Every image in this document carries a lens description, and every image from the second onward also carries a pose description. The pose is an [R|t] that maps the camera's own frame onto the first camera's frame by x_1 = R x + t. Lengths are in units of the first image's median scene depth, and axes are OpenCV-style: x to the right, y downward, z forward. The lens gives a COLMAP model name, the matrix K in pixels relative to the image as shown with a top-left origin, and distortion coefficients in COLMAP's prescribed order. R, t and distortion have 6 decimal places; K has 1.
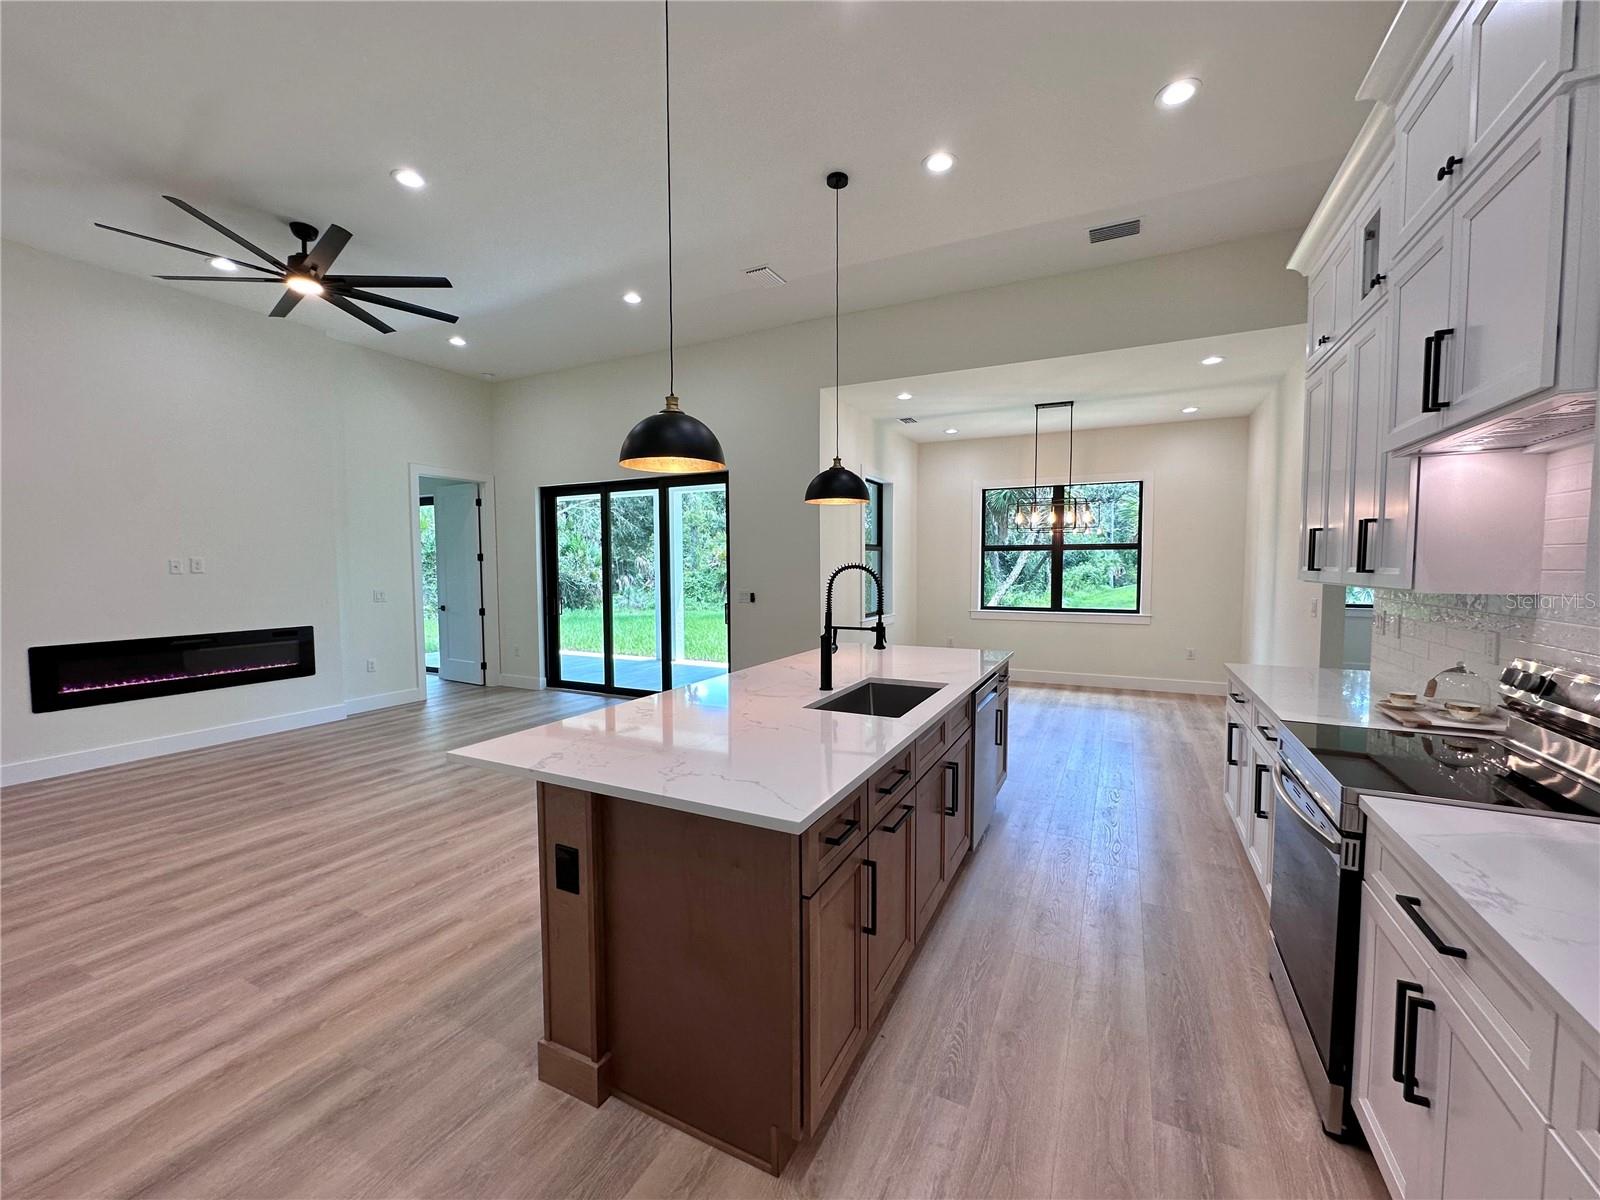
lens RADIAL K [[639.3, 0, 801.7], [0, 639.3, 597.9], [0, 0, 1]] dist [-0.002499, 0.000285]
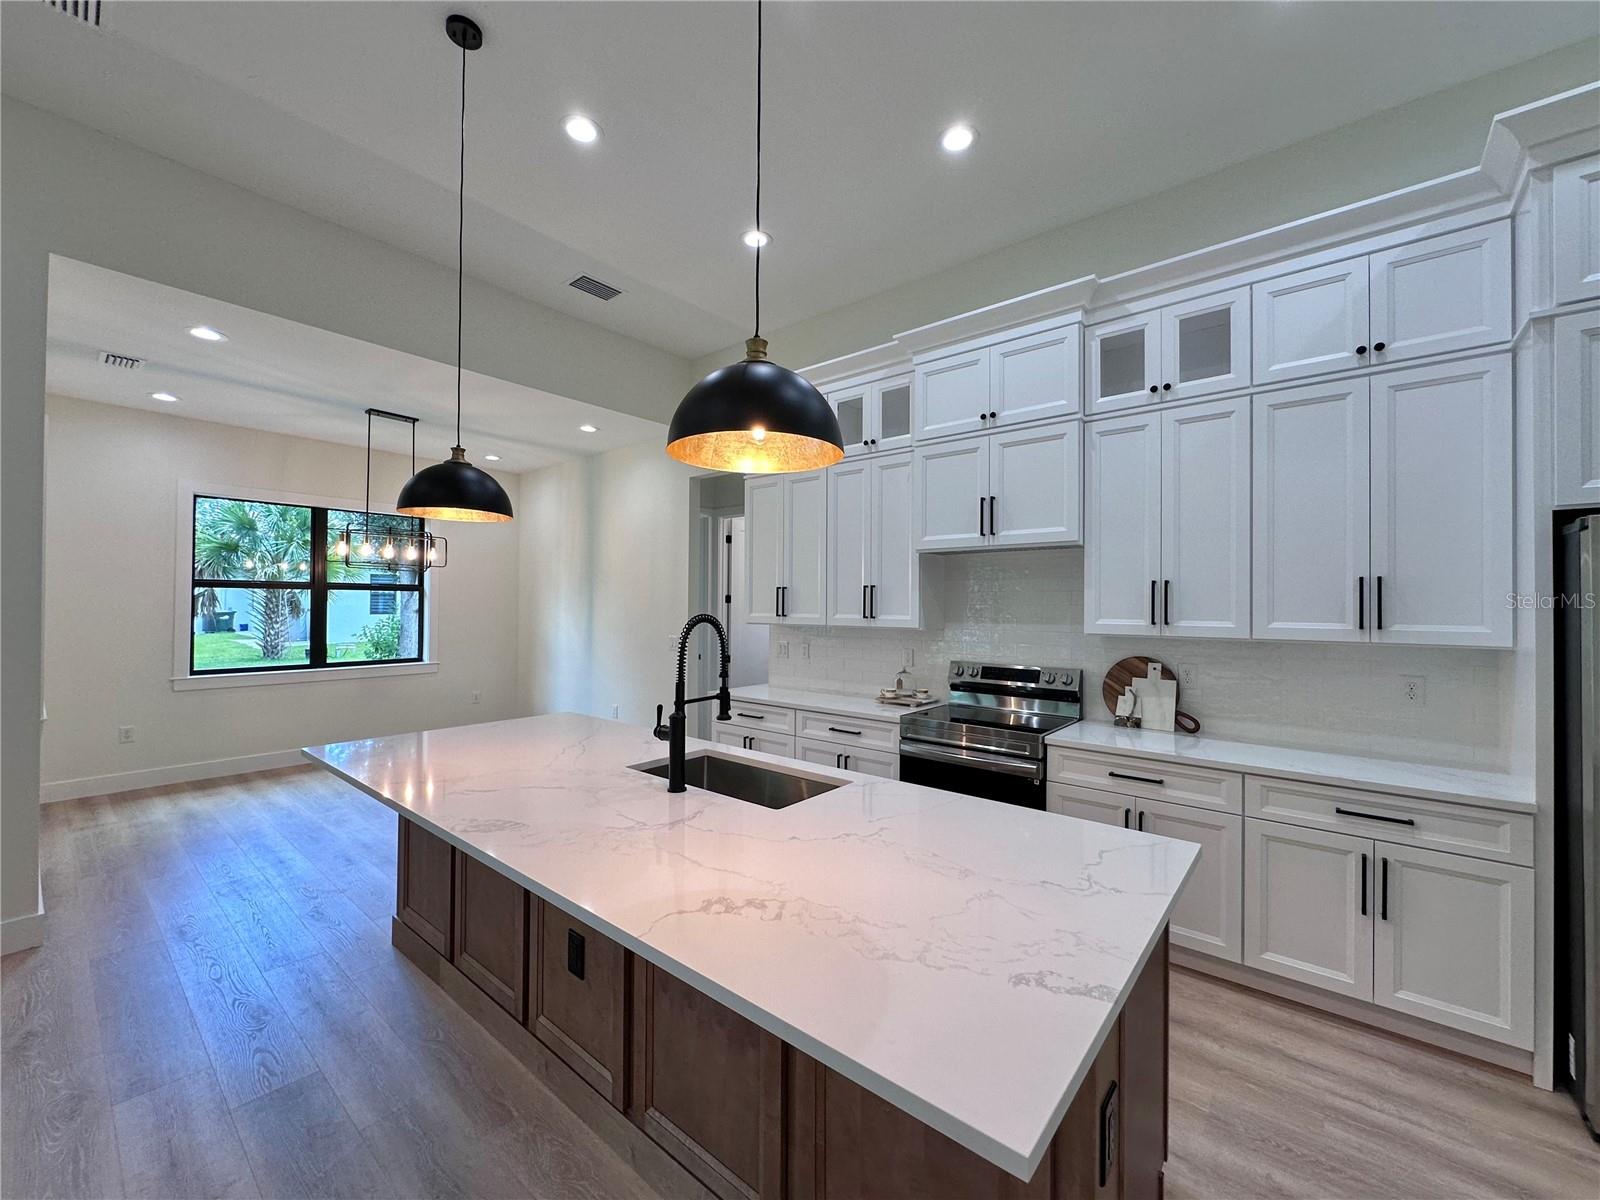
lens RADIAL K [[639.3, 0, 801.5], [0, 639.3, 597.8], [0, 0, 1]] dist [-0.002499, 0.000285]
pose [[0.226116, 0.015651, 0.973975, -0.450452], [0.044940, 0.998639, -0.026481, -0.034174], [-0.973063, 0.049758, 0.225105, 0.490461]]
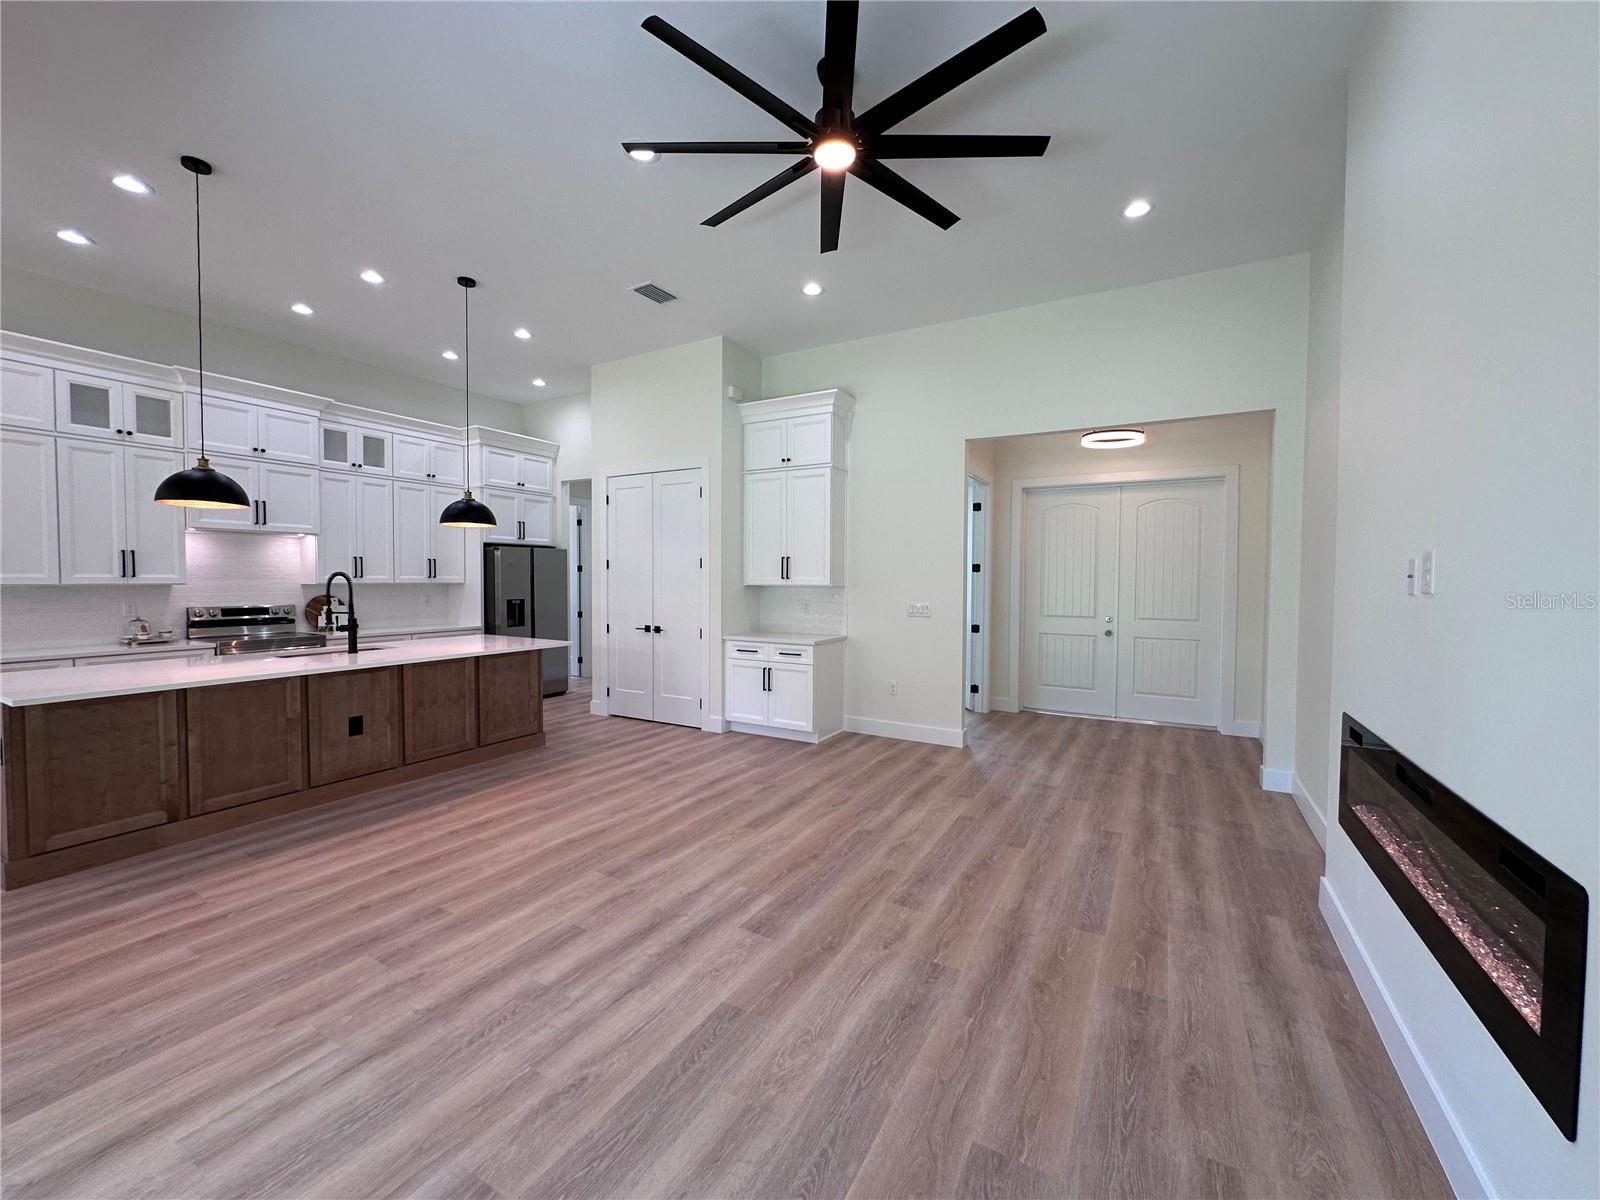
lens RADIAL K [[639.3, 0, 802.3], [0, 639.3, 597.2], [0, 0, 1]] dist [-0.002499, 0.000285]
pose [[-0.998734, -0.004141, 0.050133, -0.805043], [0.000078, 0.996478, 0.083850, -0.087281], [-0.050304, 0.083748, -0.995216, 1.762943]]
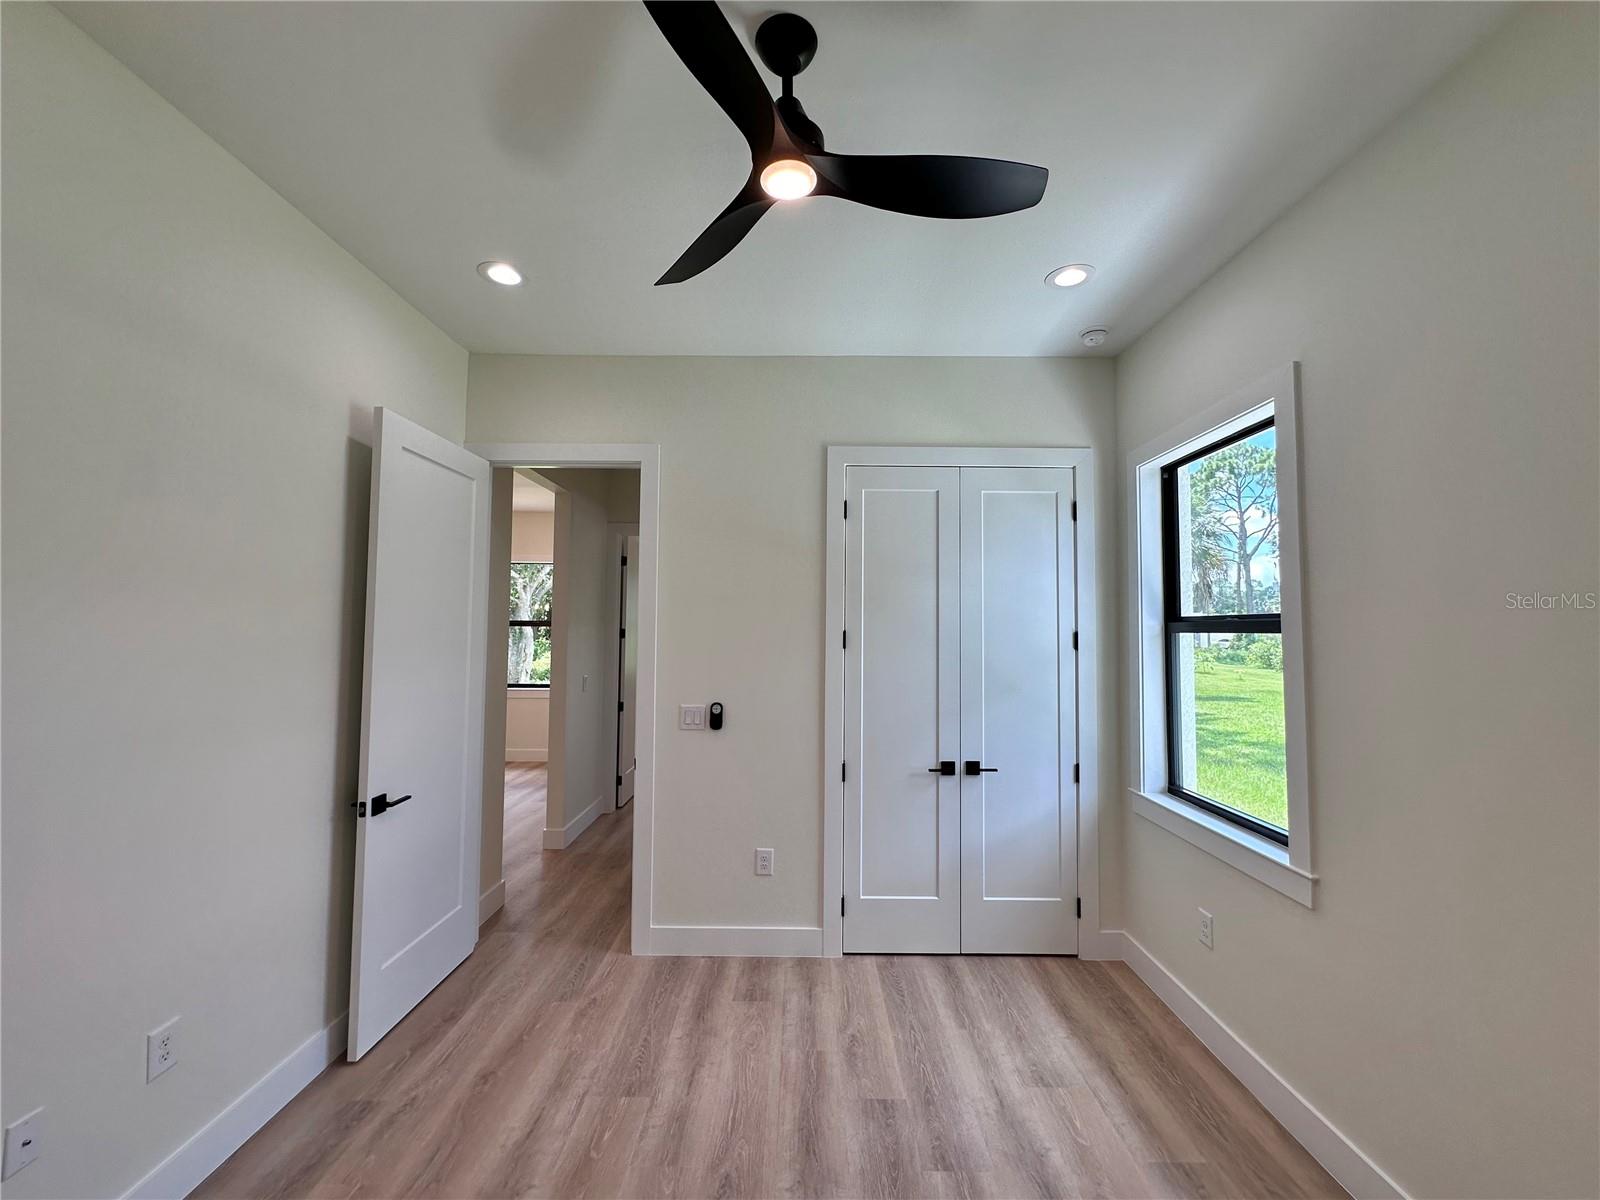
lens RADIAL K [[639.3, 0, 802.2], [0, 639.3, 596.7], [0, 0, 1]] dist [-0.002499, 0.000285]
pose [[-0.891592, -0.014940, -0.452593, 0.188991], [-0.018549, 0.999822, 0.003536, -0.091337], [0.452460, 0.011548, -0.891710, 0.838423]]
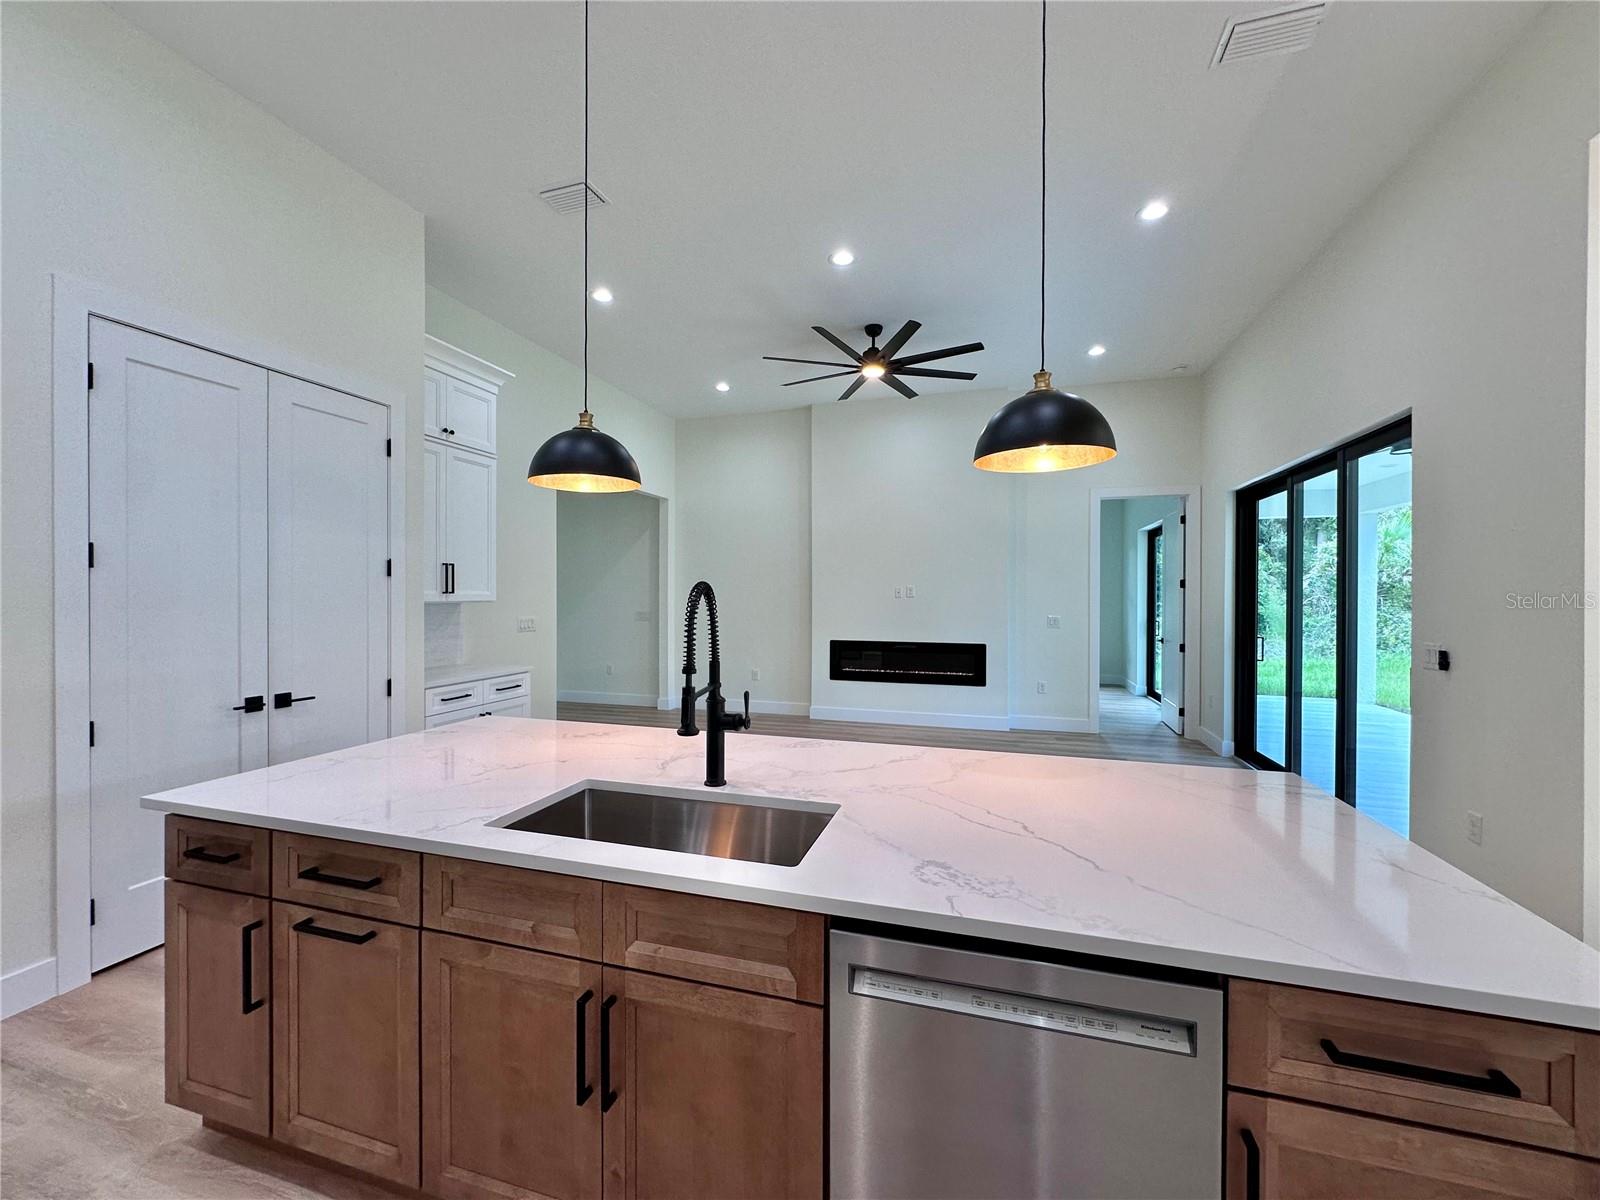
lens RADIAL K [[639.3, 0, 800.3], [0, 639.3, 599.7], [0, 0, 1]] dist [-0.002499, 0.000285]
pose [[0.172541, 0.012941, -0.984917, 0.476208], [-0.056381, 0.998404, 0.003241, -0.031708], [0.983387, 0.054971, 0.172995, 0.683736]]
